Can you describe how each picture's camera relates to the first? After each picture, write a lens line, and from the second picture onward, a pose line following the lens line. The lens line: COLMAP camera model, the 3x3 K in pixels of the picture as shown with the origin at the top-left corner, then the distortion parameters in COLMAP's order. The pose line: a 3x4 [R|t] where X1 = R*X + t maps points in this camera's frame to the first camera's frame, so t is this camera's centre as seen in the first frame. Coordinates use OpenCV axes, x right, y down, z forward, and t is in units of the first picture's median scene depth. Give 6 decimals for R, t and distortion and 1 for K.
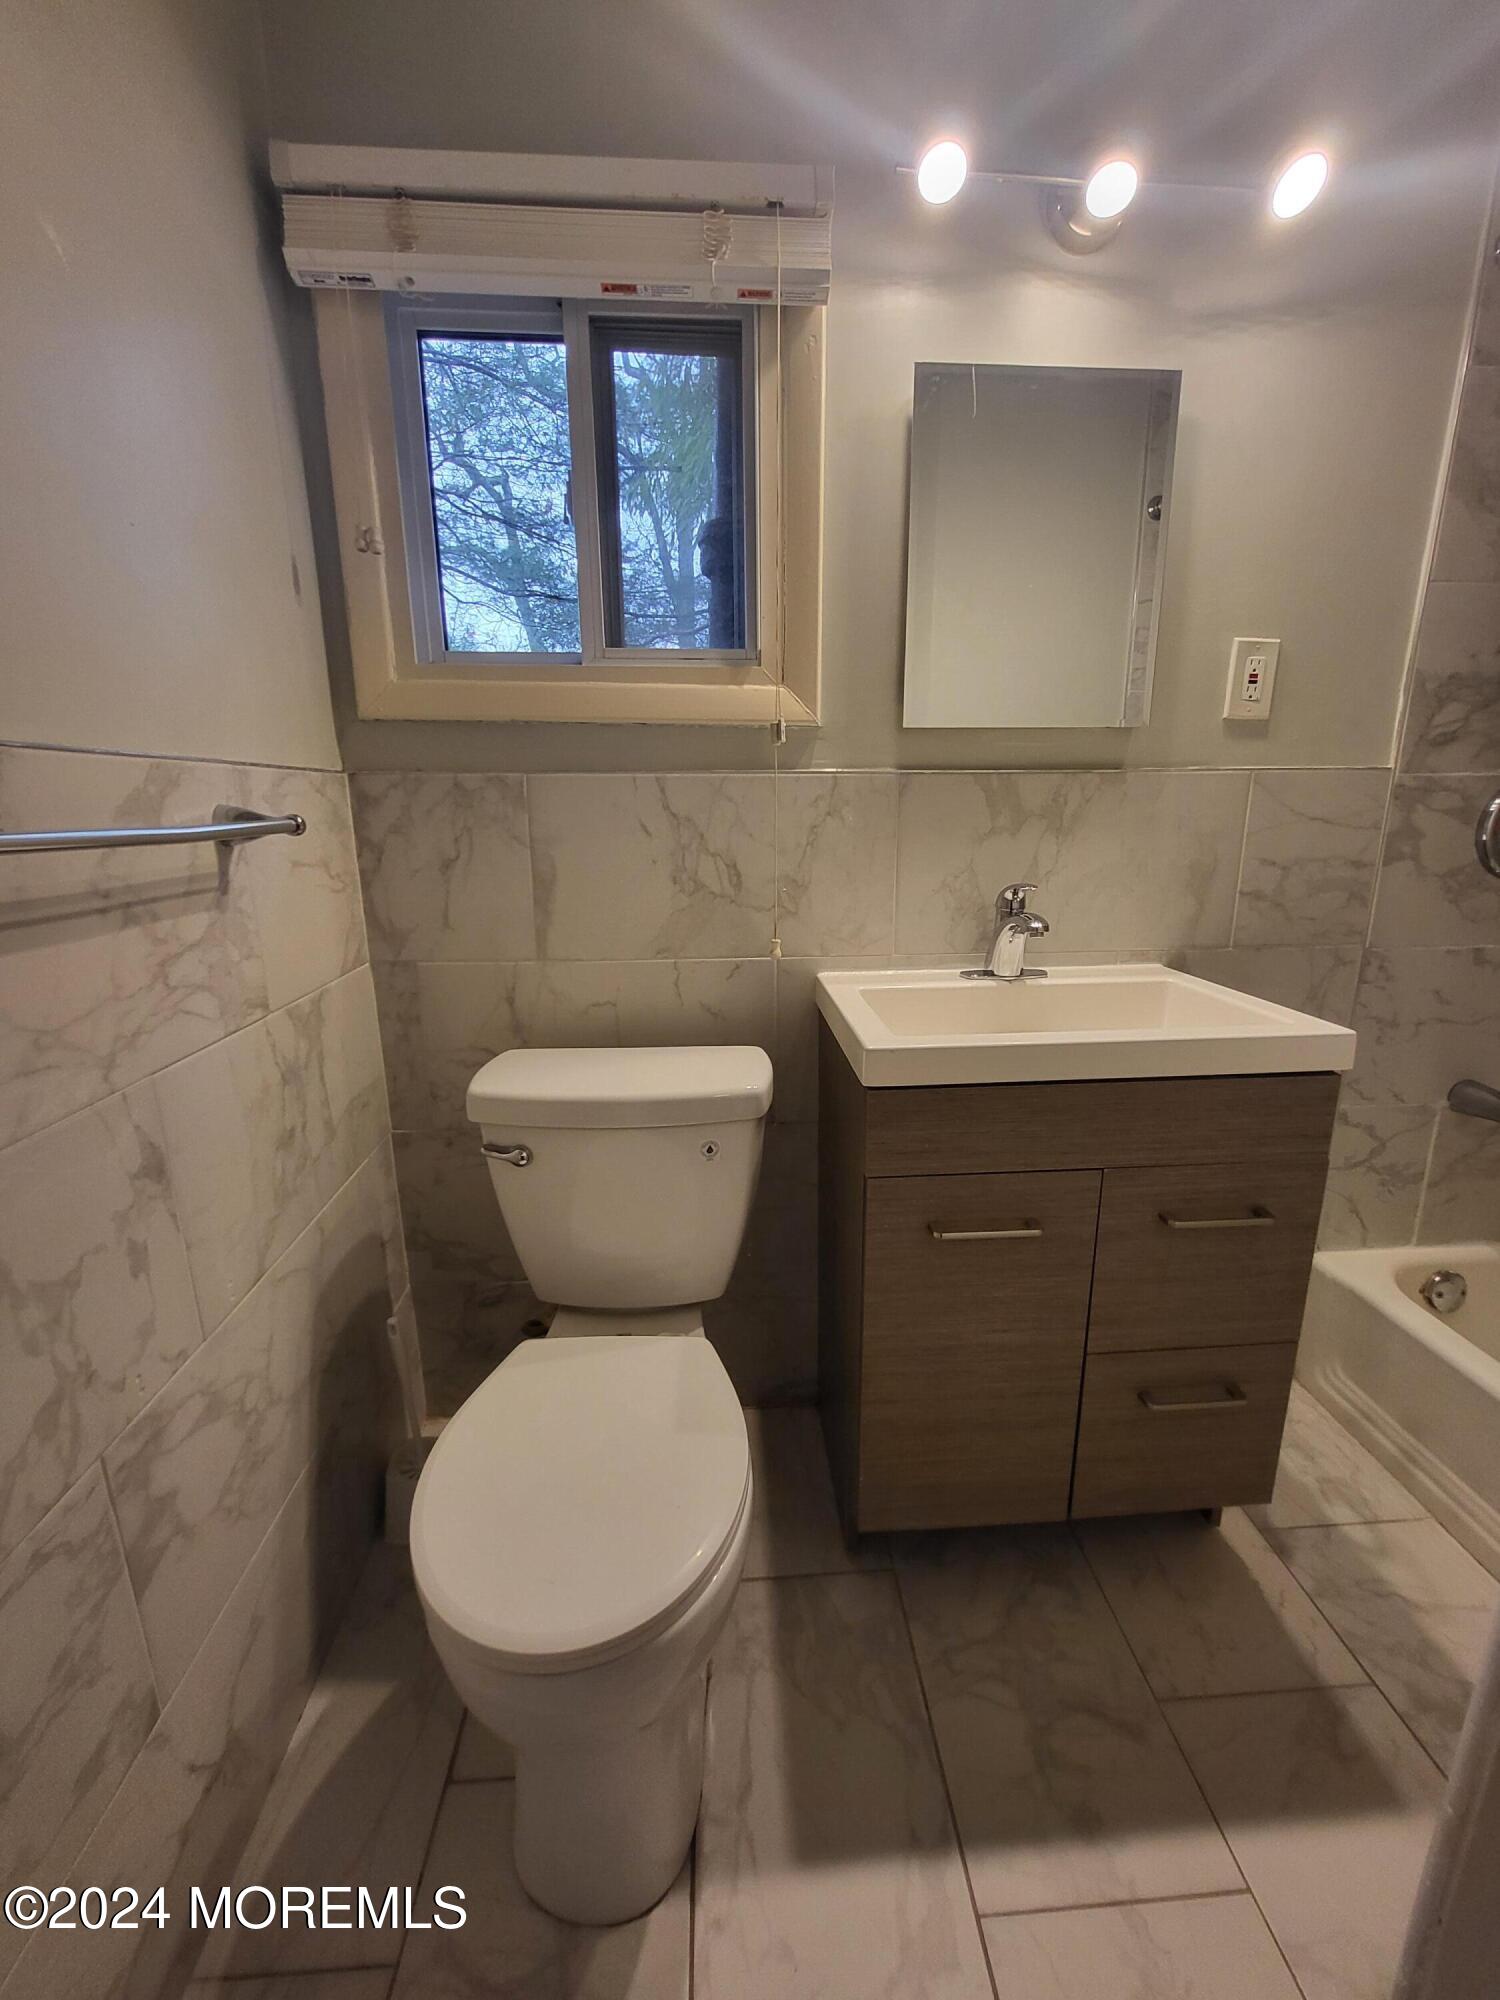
lens RADIAL K [[781.5, 0, 750.0], [0, 781.5, 1000.0], [0, 0, 1]] dist [0.000660, 0.000587]
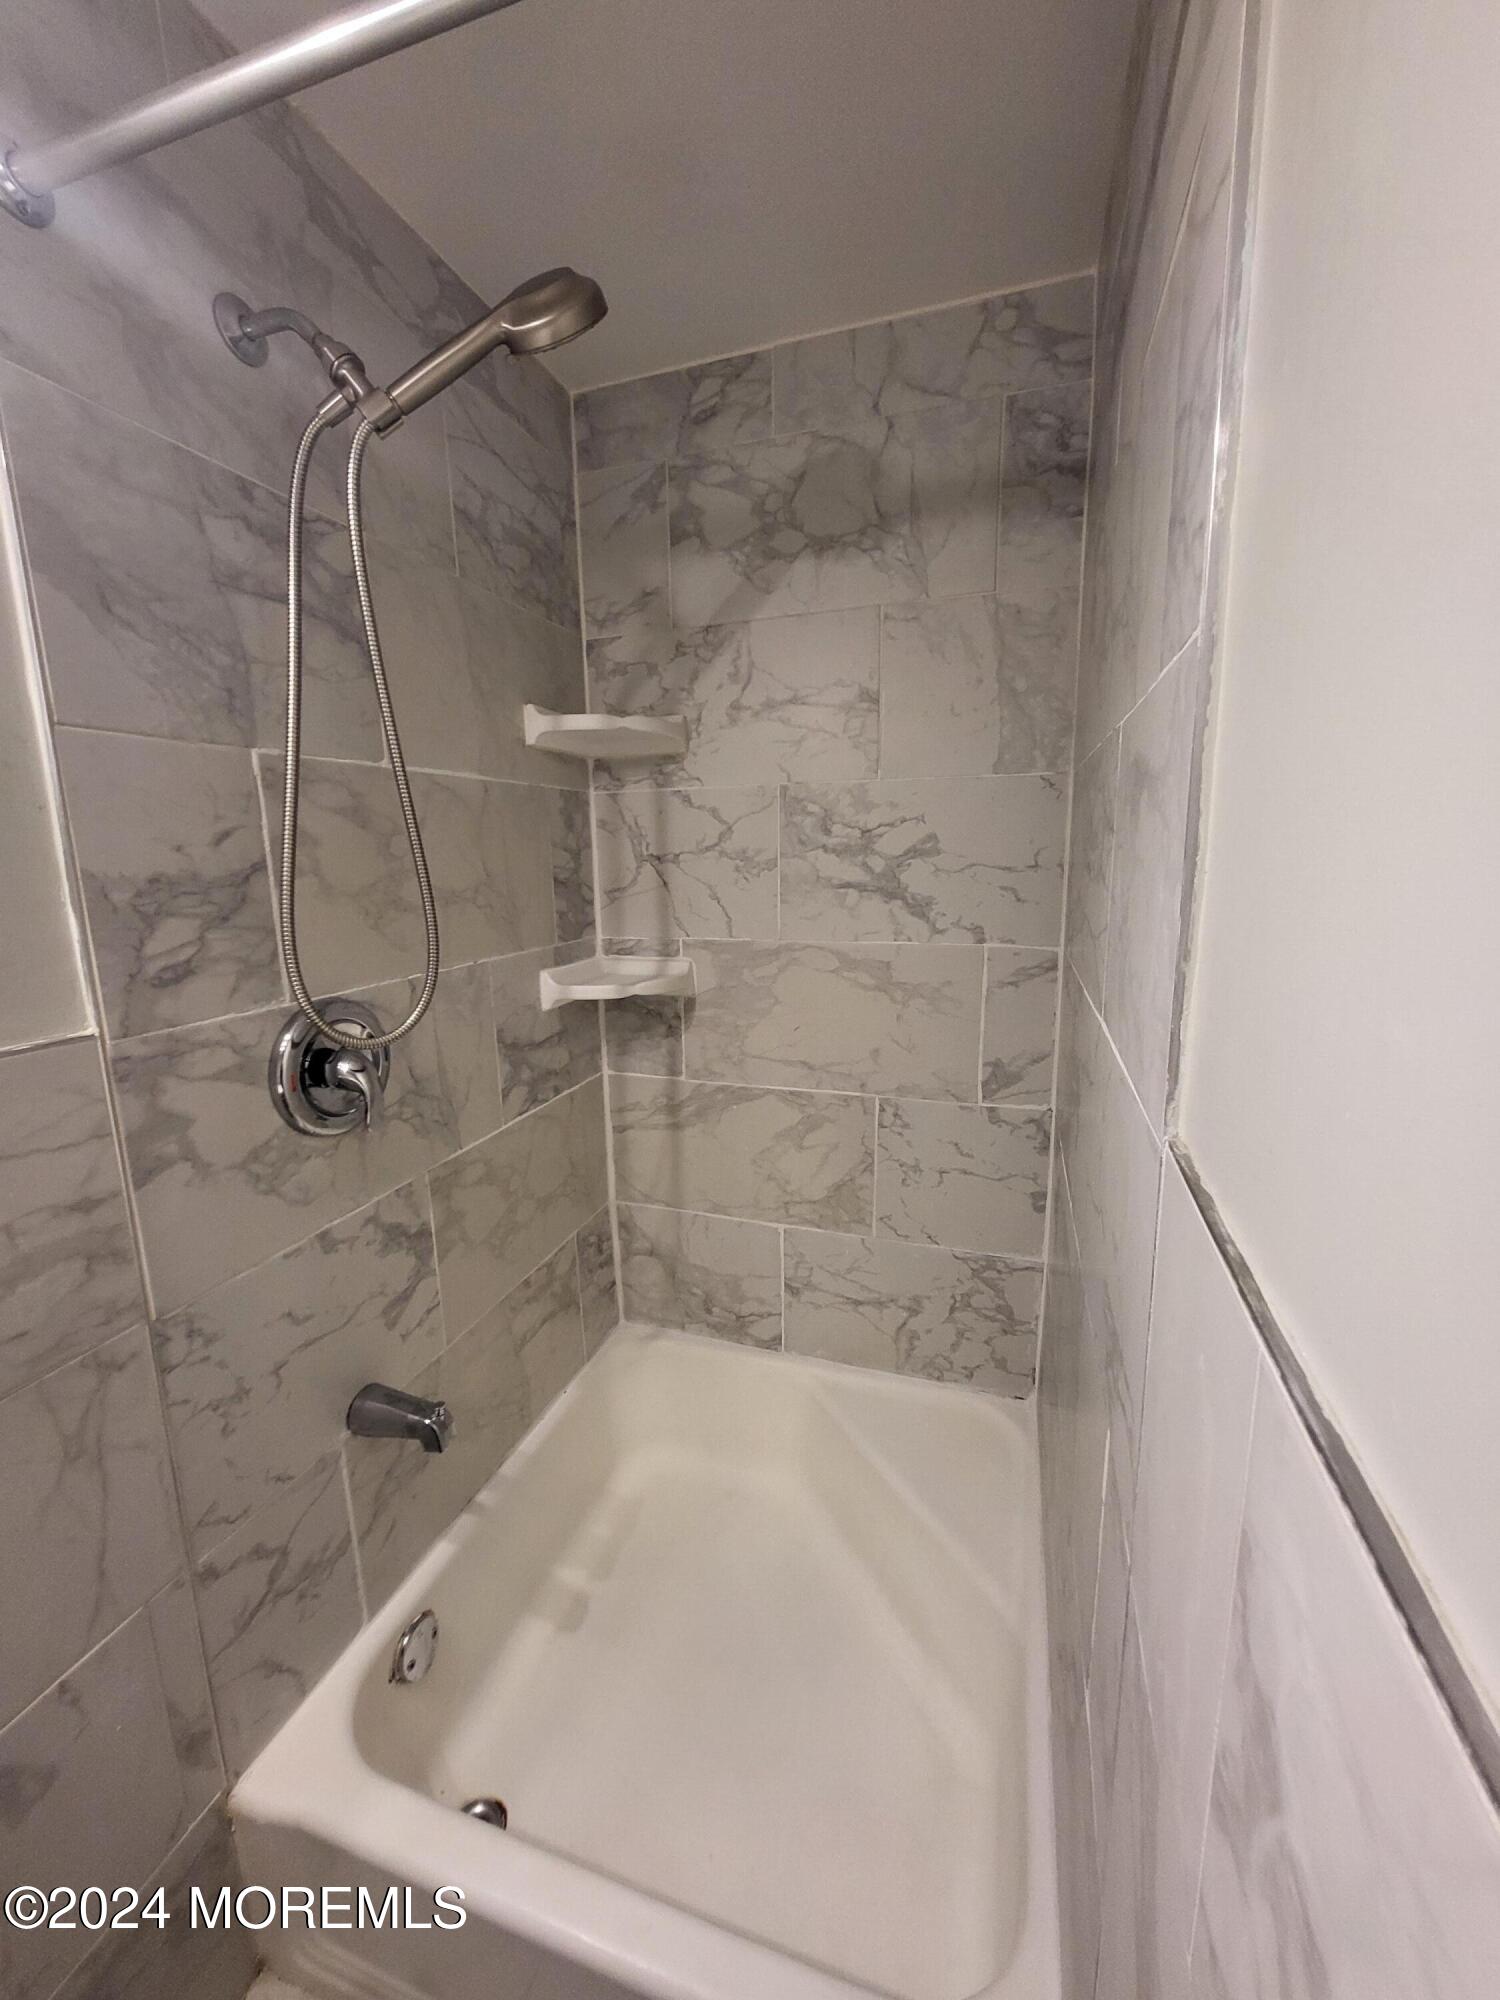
lens RADIAL K [[781.5, 0, 750.0], [0, 781.5, 1000.0], [0, 0, 1]] dist [0.000660, 0.000587]
pose [[0.380671, -0.166080, 0.909674, 0.499318], [0.223897, 0.971022, 0.083586, -0.267705], [-0.897196, 0.171854, 0.406824, 0.342003]]
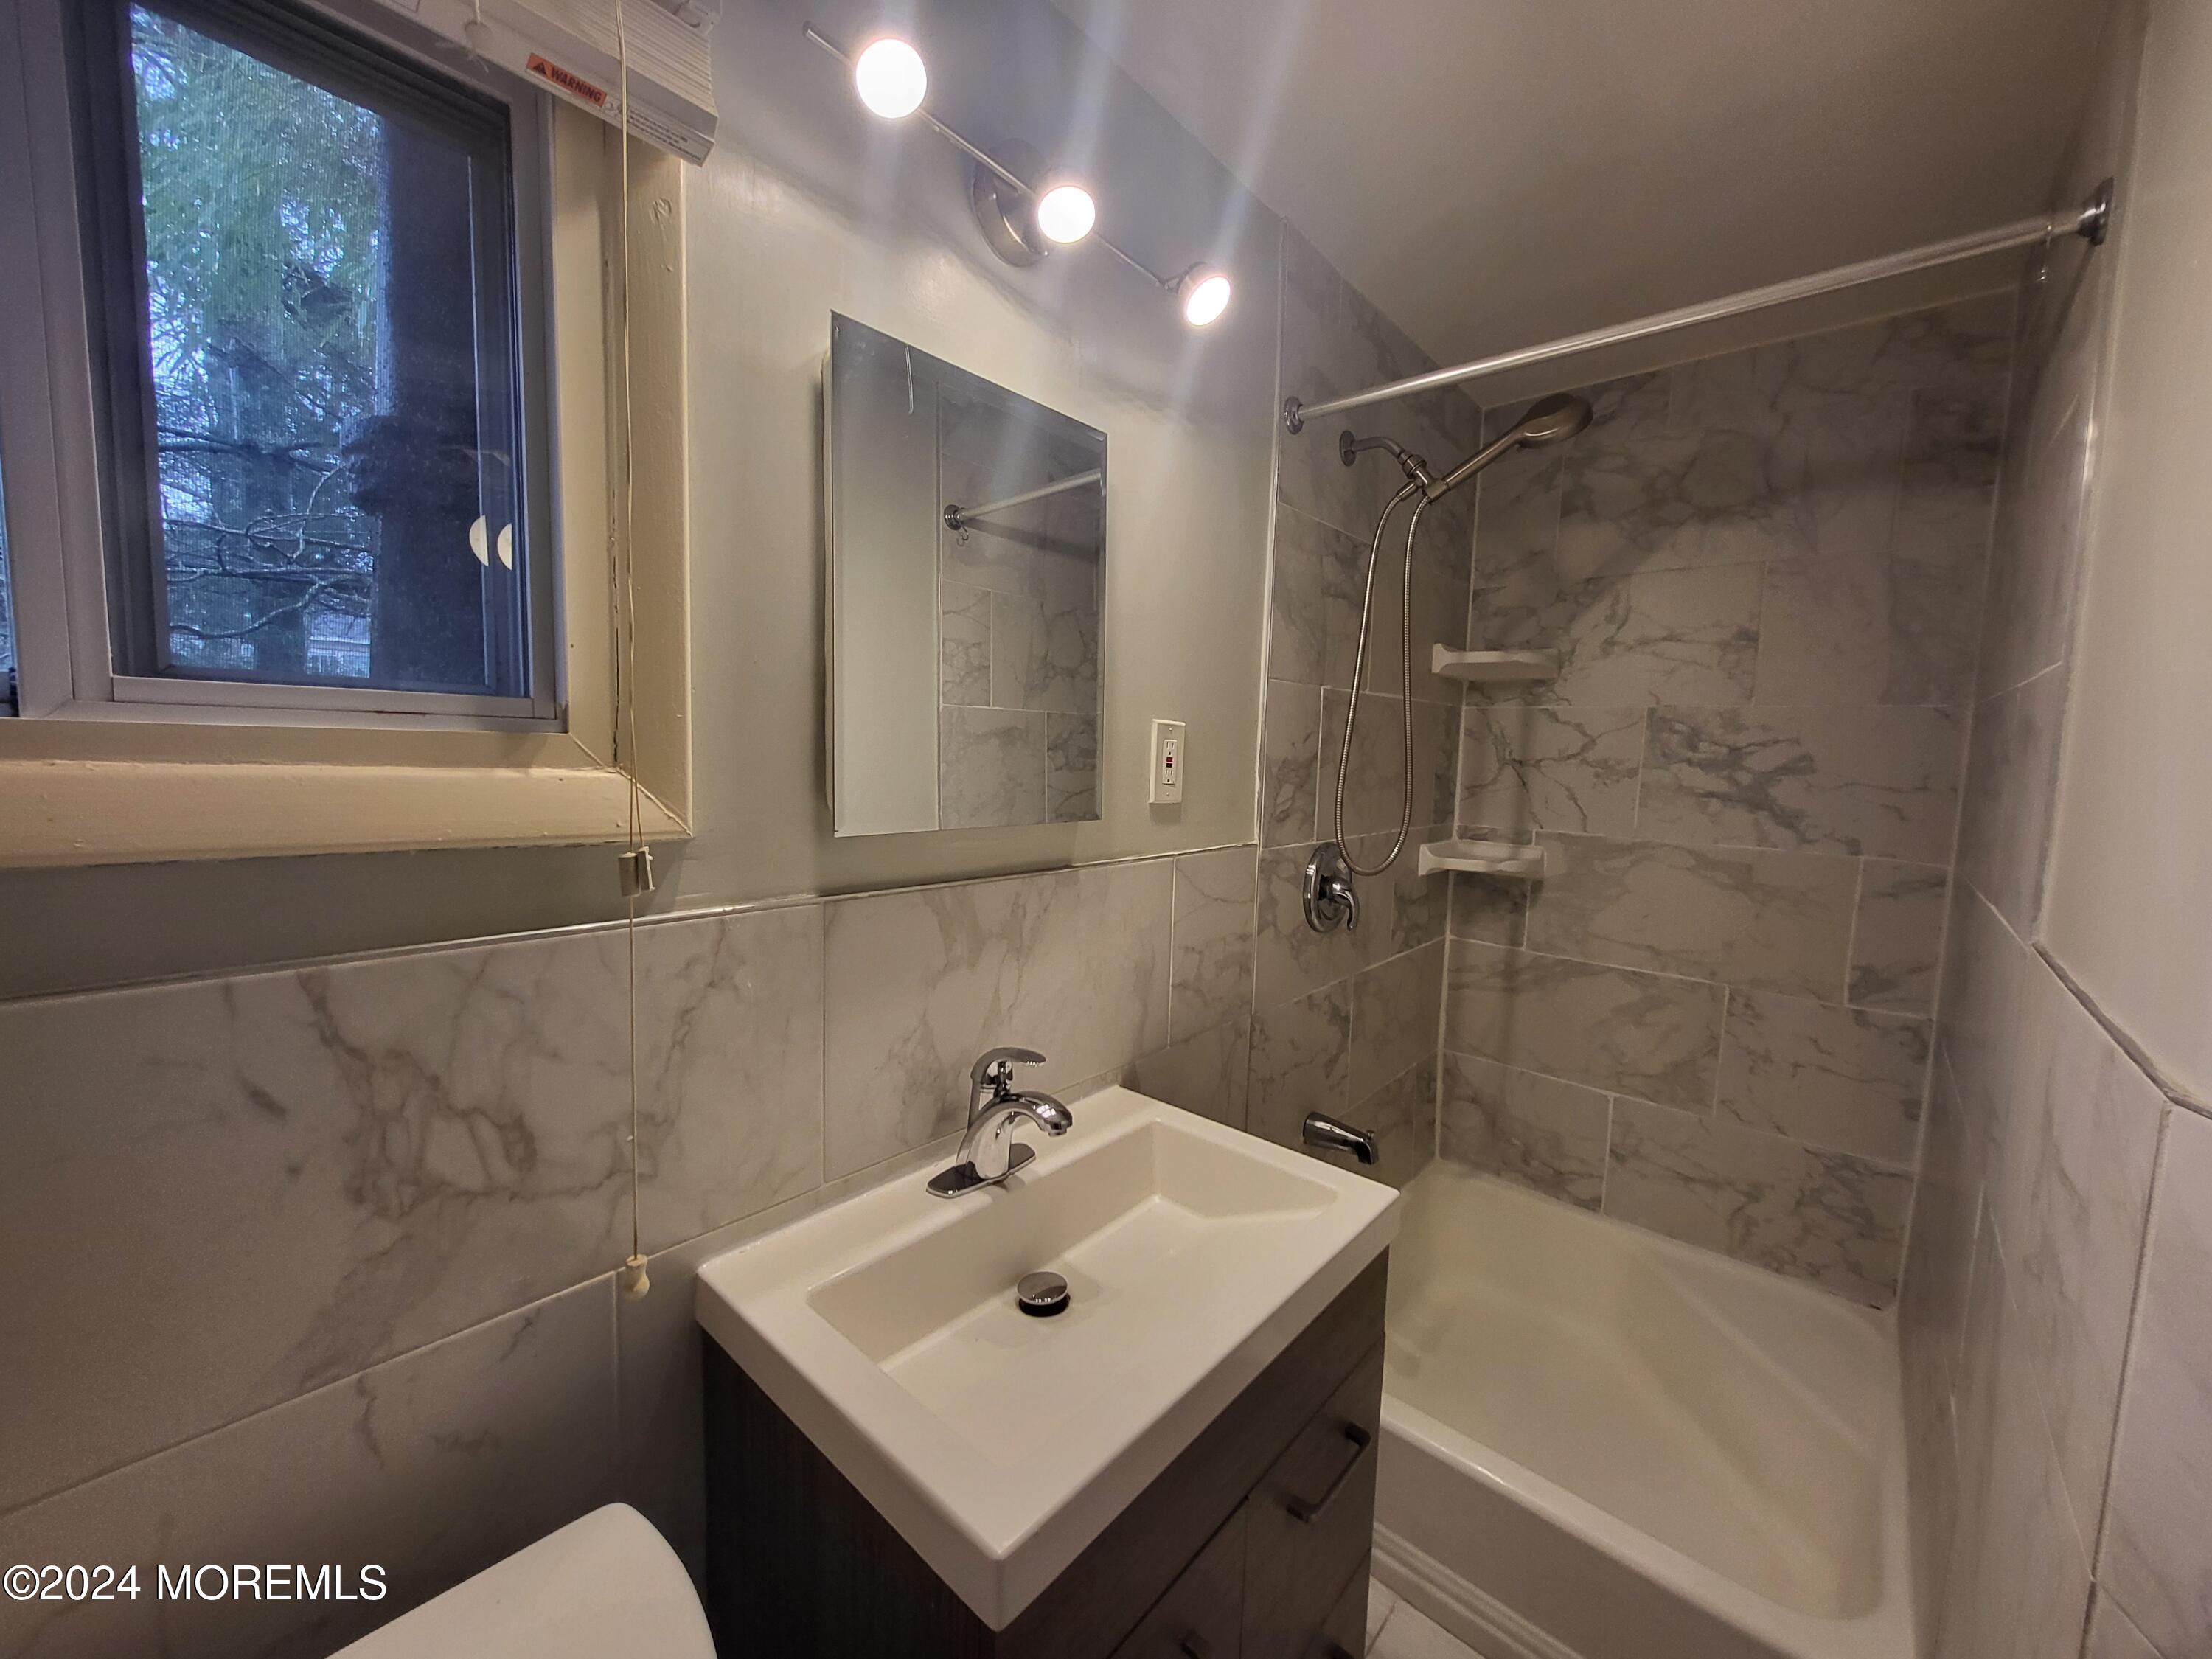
lens RADIAL K [[862.4, 0, 1101.2], [0, 862.4, 824.9], [0, 0, 1]] dist [0.003300, -0.002262]
pose [[0.712952, -0.030322, 0.700557, -0.128051], [0.121581, 0.989278, -0.080914, -0.260220], [-0.690592, 0.142862, 0.708995, 0.337488]]
